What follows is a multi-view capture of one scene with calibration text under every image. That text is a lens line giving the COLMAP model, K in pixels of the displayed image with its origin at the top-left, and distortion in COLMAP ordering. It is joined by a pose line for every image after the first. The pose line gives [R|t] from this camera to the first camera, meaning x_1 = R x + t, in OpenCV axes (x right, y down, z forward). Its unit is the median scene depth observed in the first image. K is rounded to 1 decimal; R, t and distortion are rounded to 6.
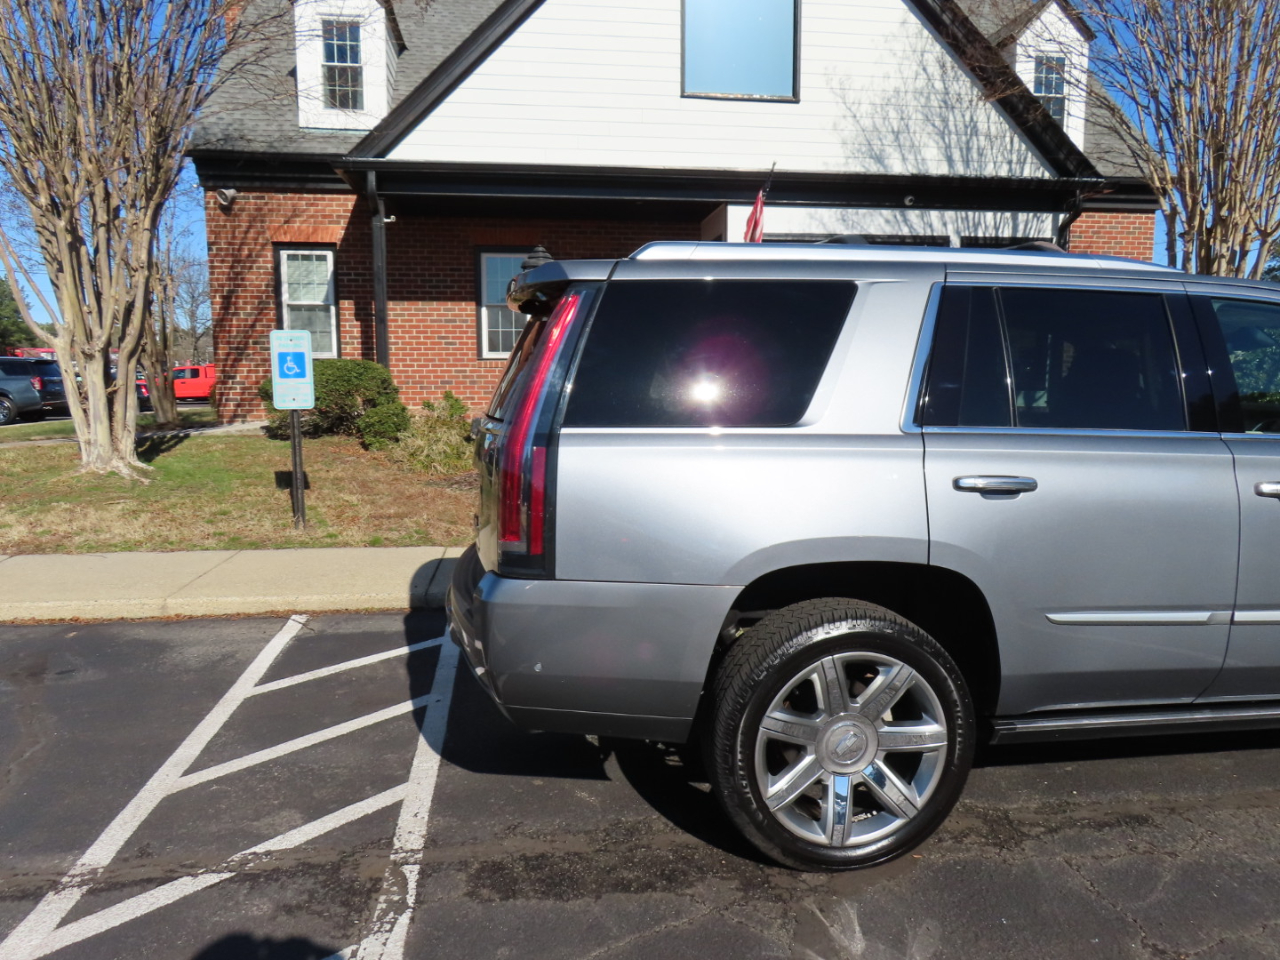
lens RADIAL K [[914.5, 0, 643.0], [0, 914.5, 483.6], [0, 0, 1]] dist [-0.014781, 0.009602]
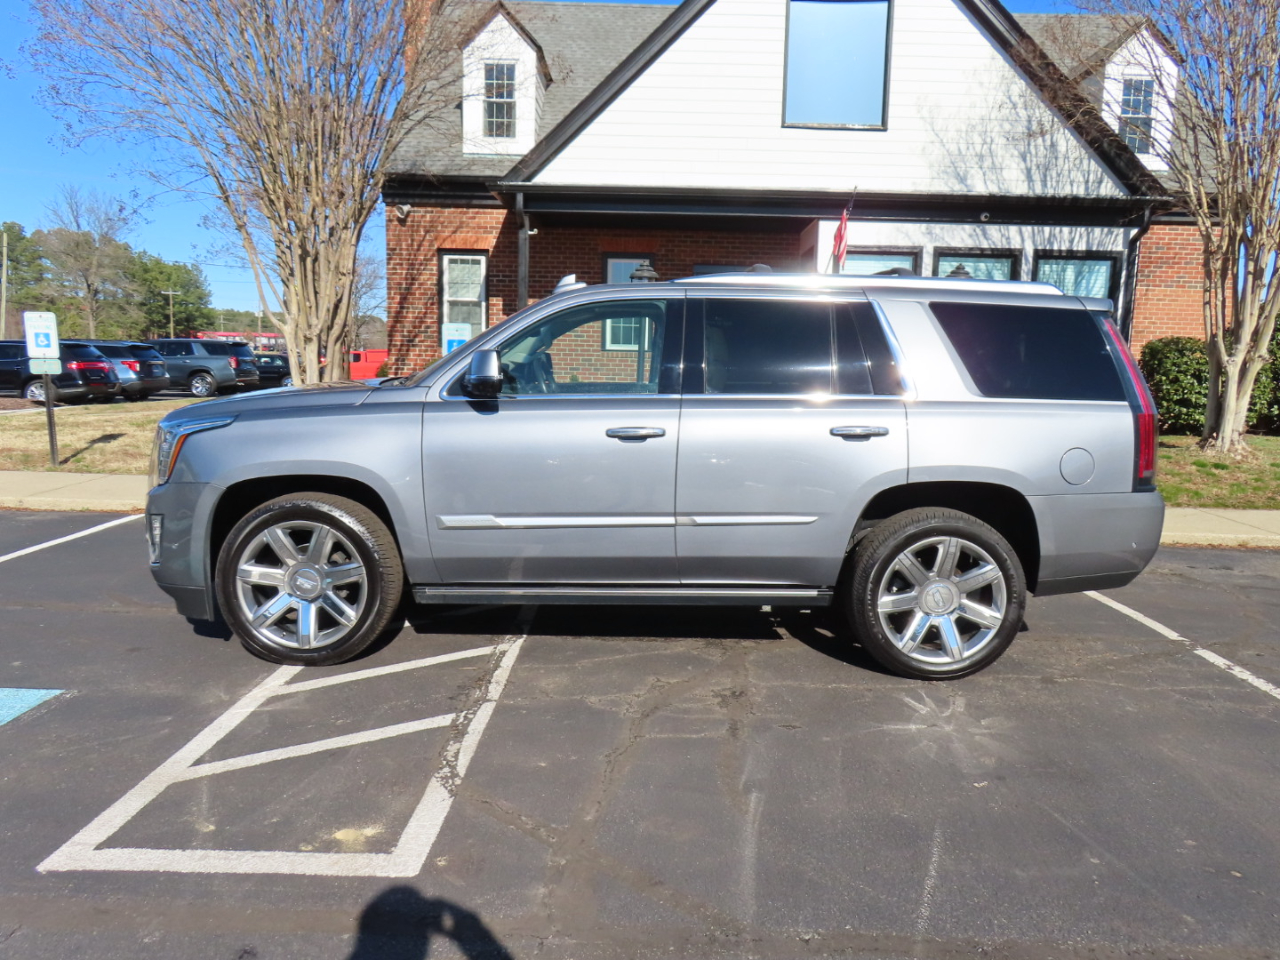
lens RADIAL K [[914.5, 0, 640.7], [0, 914.5, 487.7], [0, 0, 1]] dist [-0.014781, 0.009602]
pose [[0.988764, 0.045082, -0.142524, 0.047757], [-0.043745, 0.998965, 0.012500, 0.025552], [0.142940, -0.006125, 0.989712, -0.167452]]
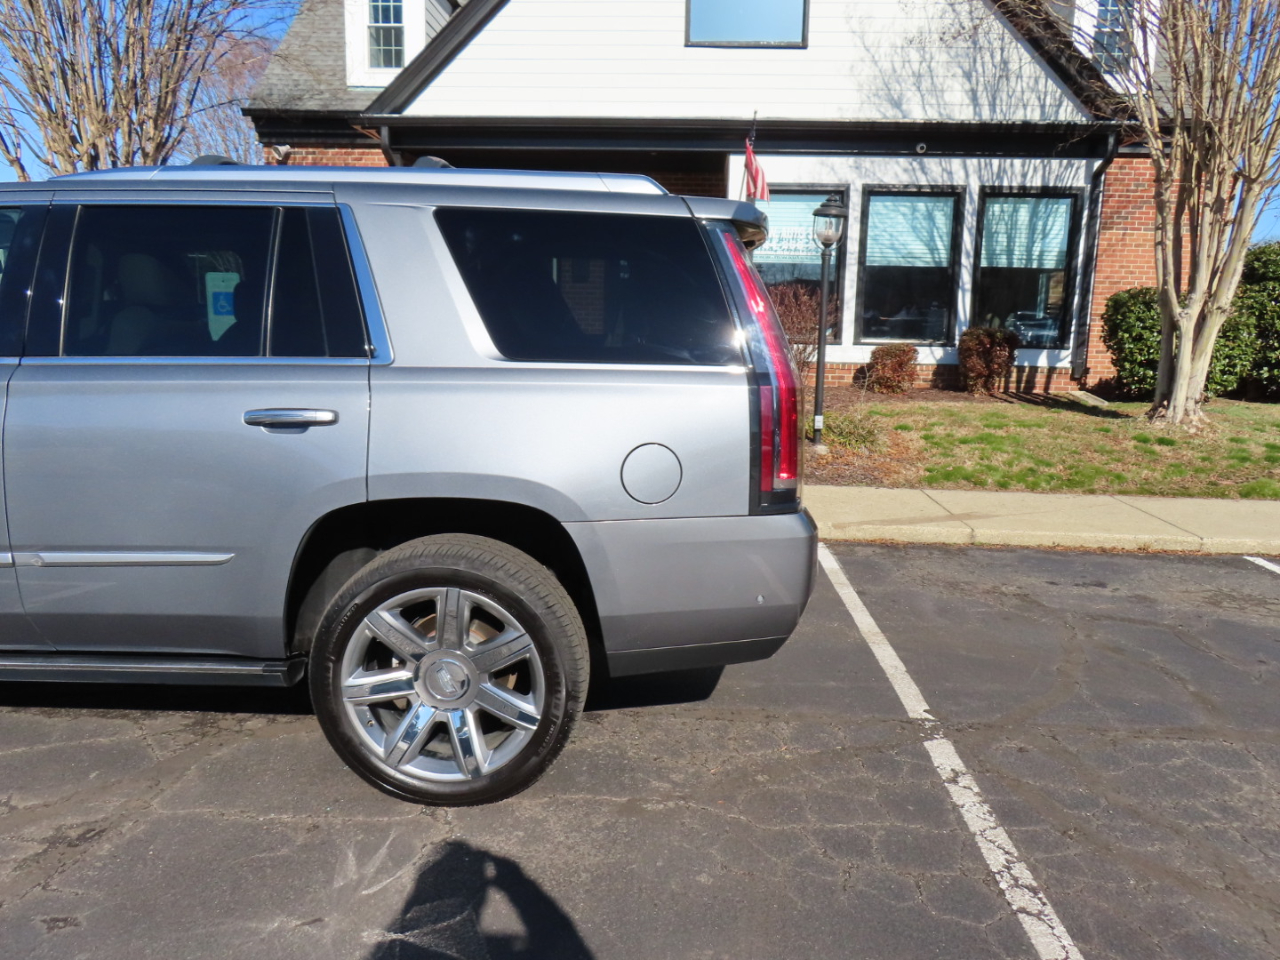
lens RADIAL K [[914.5, 0, 641.5], [0, 914.5, 486.9], [0, 0, 1]] dist [-0.014781, 0.009602]
pose [[0.982139, 0.054039, -0.180230, 0.192949], [-0.044811, 0.997486, 0.054892, 0.006828], [0.182743, -0.045835, 0.982092, -0.015258]]
